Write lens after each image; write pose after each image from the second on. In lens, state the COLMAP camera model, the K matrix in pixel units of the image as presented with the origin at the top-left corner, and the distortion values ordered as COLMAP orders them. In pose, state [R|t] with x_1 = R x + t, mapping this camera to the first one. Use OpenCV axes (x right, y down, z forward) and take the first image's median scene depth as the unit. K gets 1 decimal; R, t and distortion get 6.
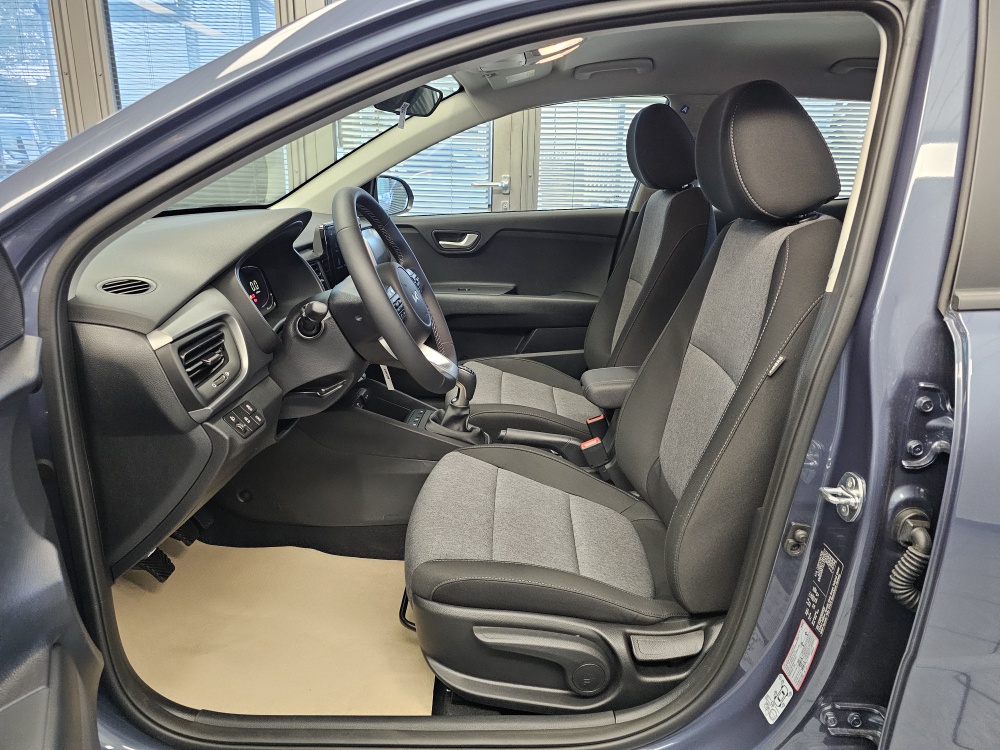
lens RADIAL K [[670.7, 0, 503.5], [0, 670.7, 372.1], [0, 0, 1]] dist [0.029083, -0.000569]
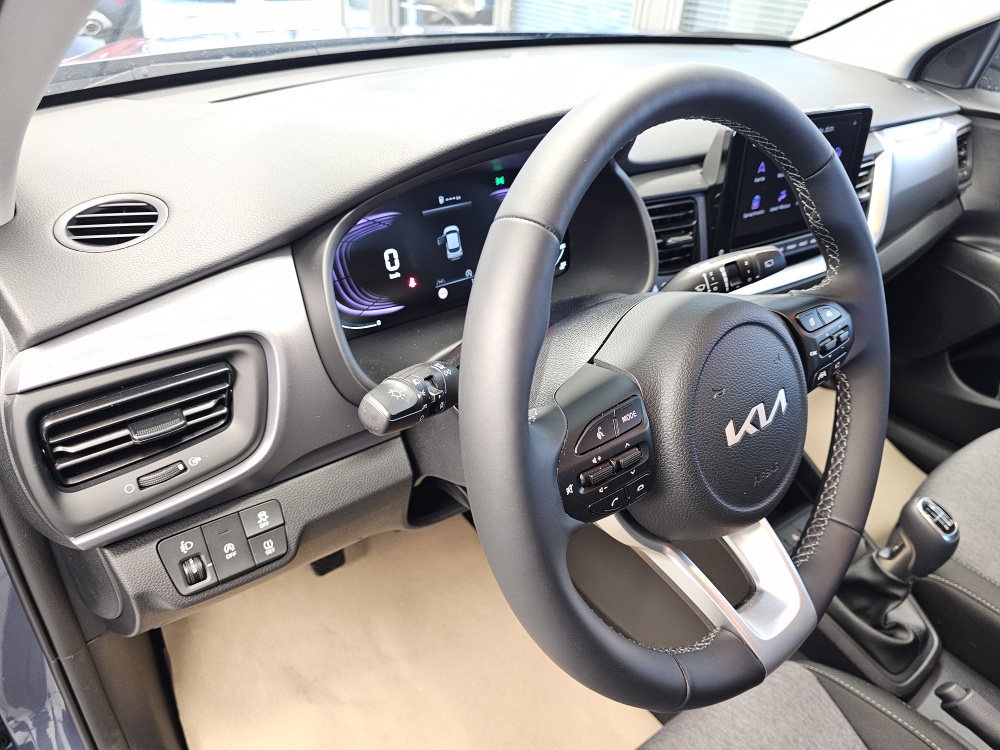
lens RADIAL K [[672.6, 0, 491.9], [0, 672.6, 370.8], [0, 0, 1]] dist [0.056155, -0.060377]
pose [[0.639070, 0.439359, -0.631311, -0.005730], [-0.273221, 0.896937, 0.347641, -0.260850], [0.718985, -0.049680, 0.693248, 0.778457]]
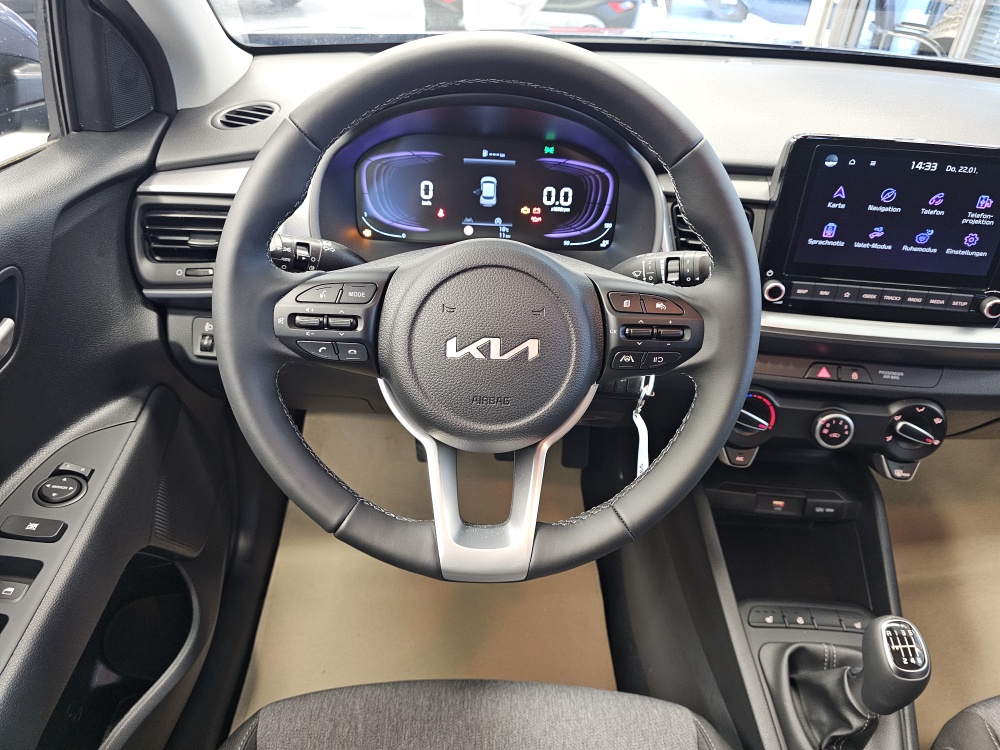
lens RADIAL K [[672.6, 0, 491.9], [0, 672.6, 370.8], [0, 0, 1]] dist [0.056155, -0.060377]
pose [[0.036829, 0.554326, -0.831485, 0.248651], [-0.343965, 0.788240, 0.510261, -0.363781], [0.938260, 0.267209, 0.219698, 1.079722]]
